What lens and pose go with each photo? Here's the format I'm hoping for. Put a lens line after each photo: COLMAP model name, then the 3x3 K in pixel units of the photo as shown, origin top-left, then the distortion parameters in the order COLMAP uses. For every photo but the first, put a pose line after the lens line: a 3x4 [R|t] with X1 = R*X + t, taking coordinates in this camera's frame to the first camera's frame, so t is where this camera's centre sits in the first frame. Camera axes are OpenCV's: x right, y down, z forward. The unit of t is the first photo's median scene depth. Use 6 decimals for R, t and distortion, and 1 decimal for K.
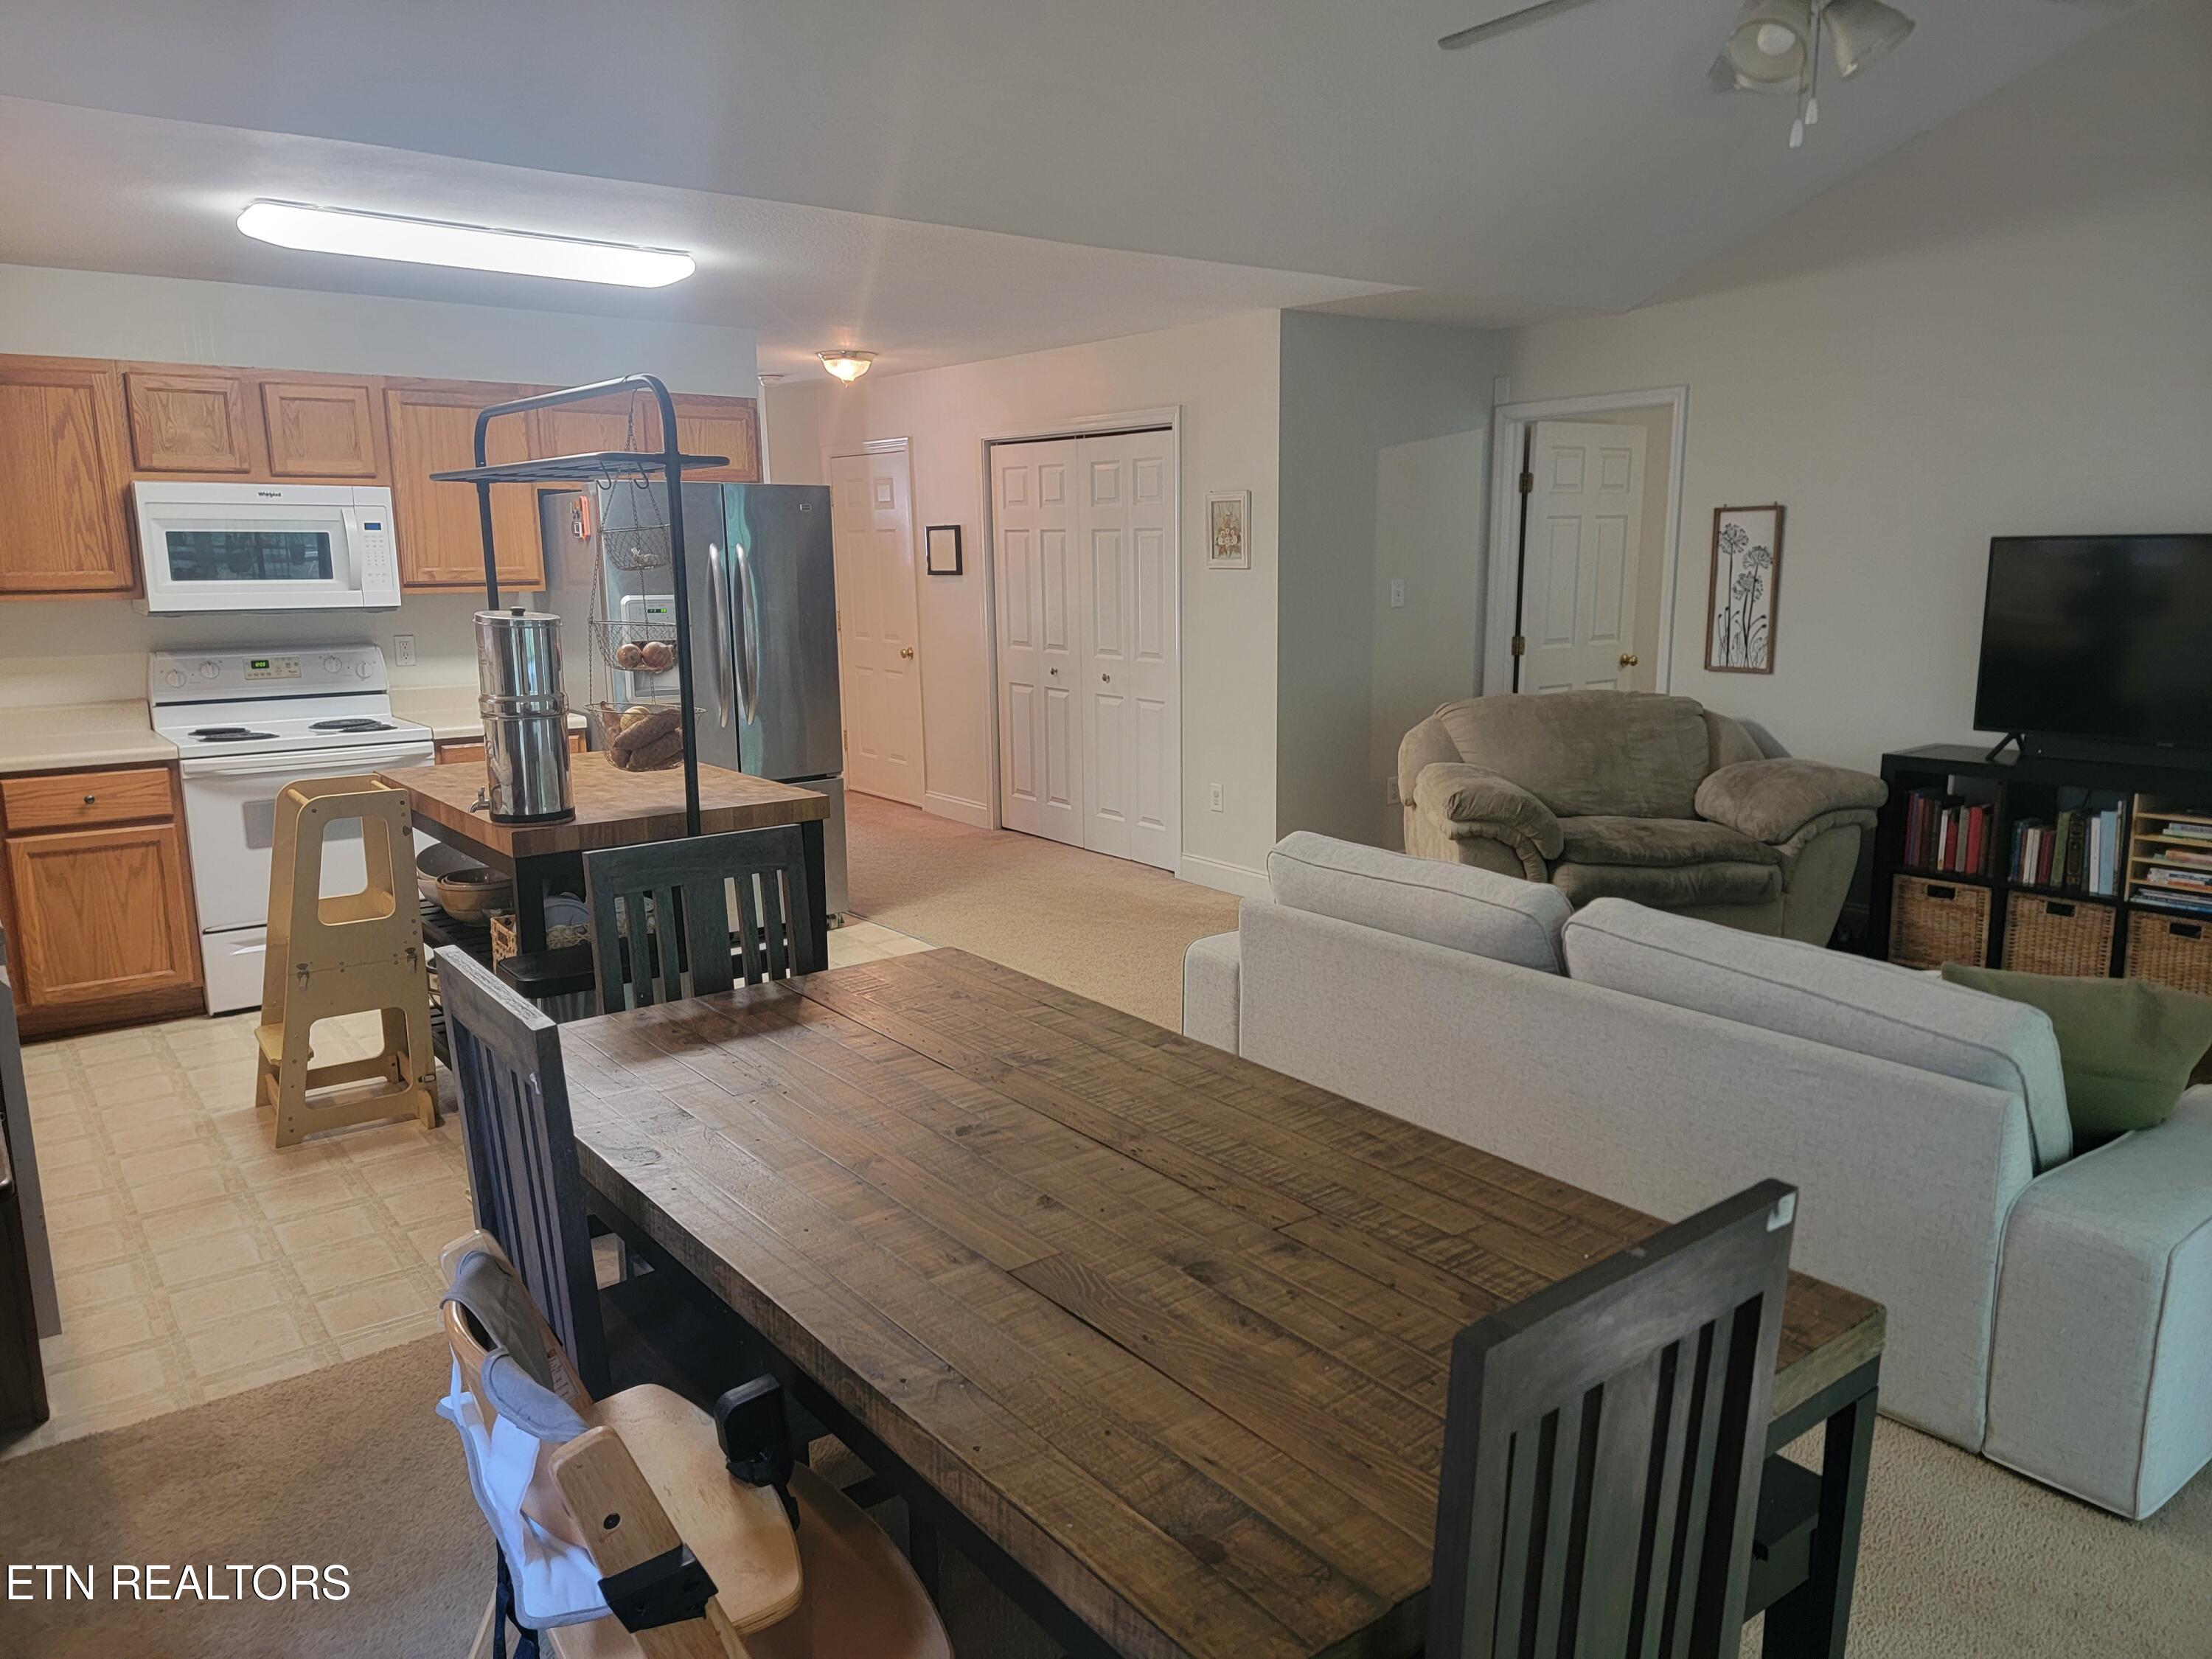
lens RADIAL K [[1571.4, 0, 1106.0], [0, 1571.4, 829.5], [0, 0, 1]] dist [0.097469, -0.087252]
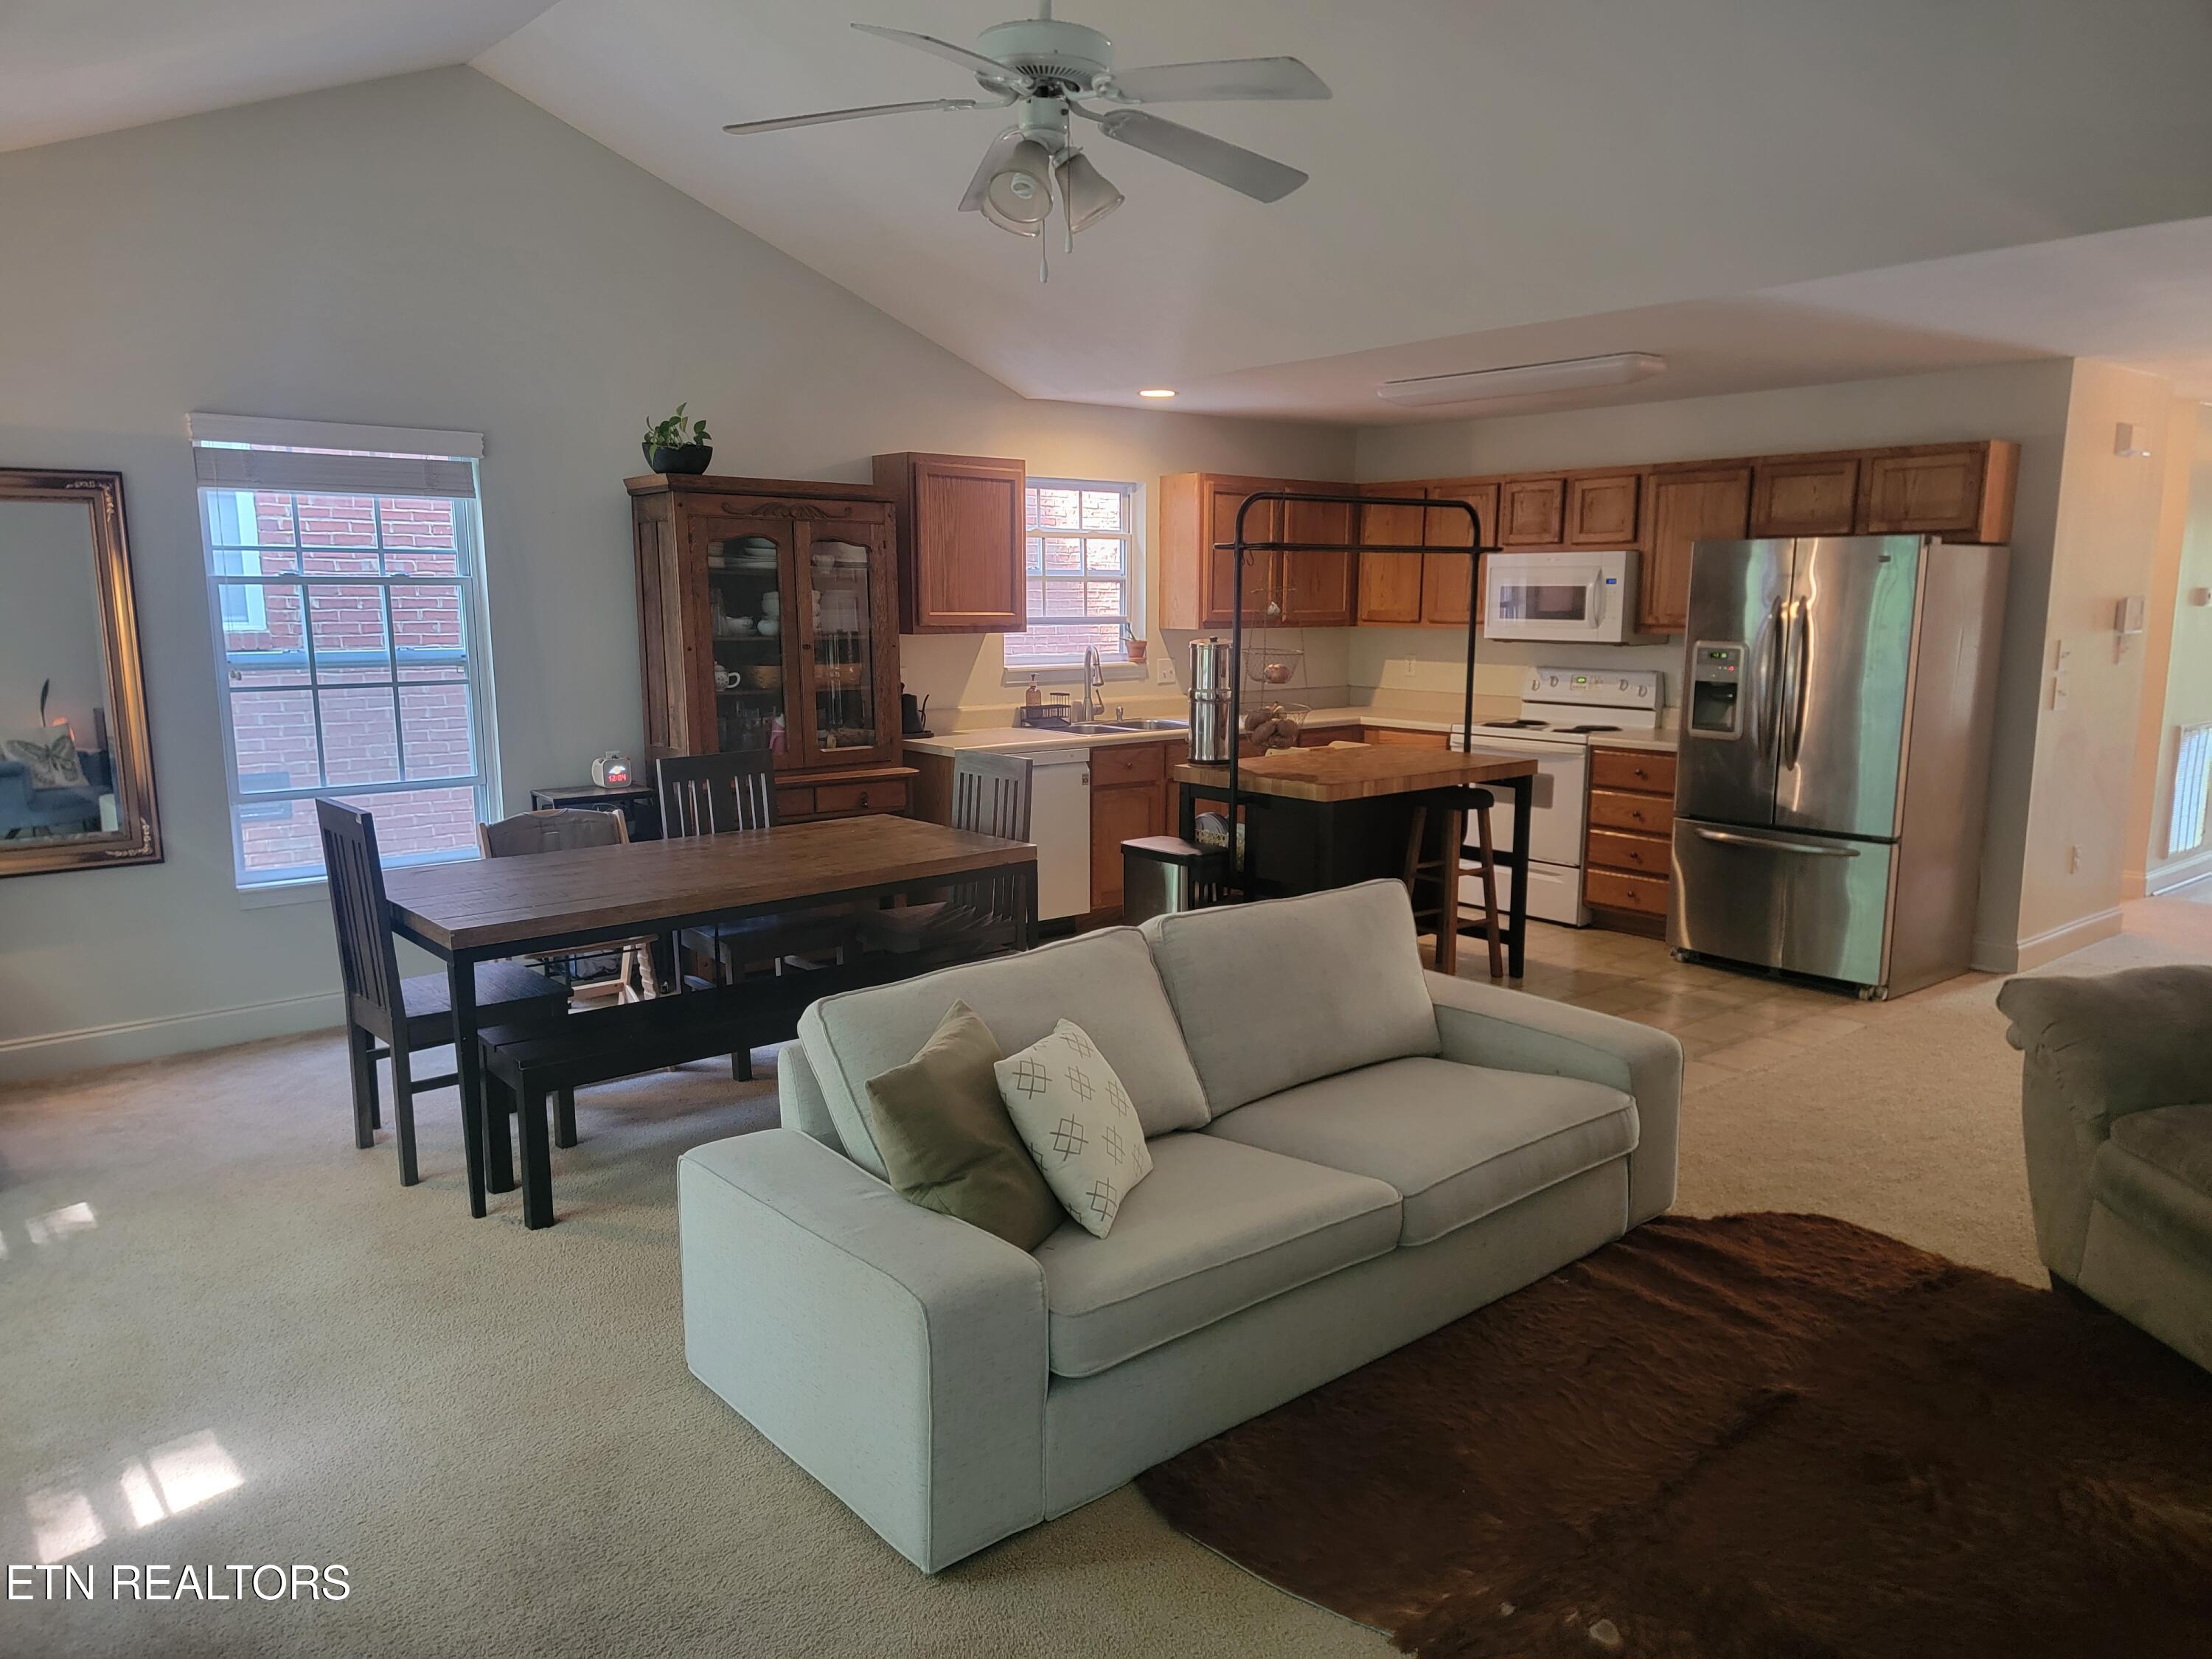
lens RADIAL K [[1571.4, 0, 1106.0], [0, 1571.4, 829.5], [0, 0, 1]] dist [0.097469, -0.087252]
pose [[0.049954, 0.162933, -0.985372, 0.852019], [-0.181271, 0.971696, 0.151482, -0.114402], [0.982164, 0.171052, 0.078075, 0.528134]]
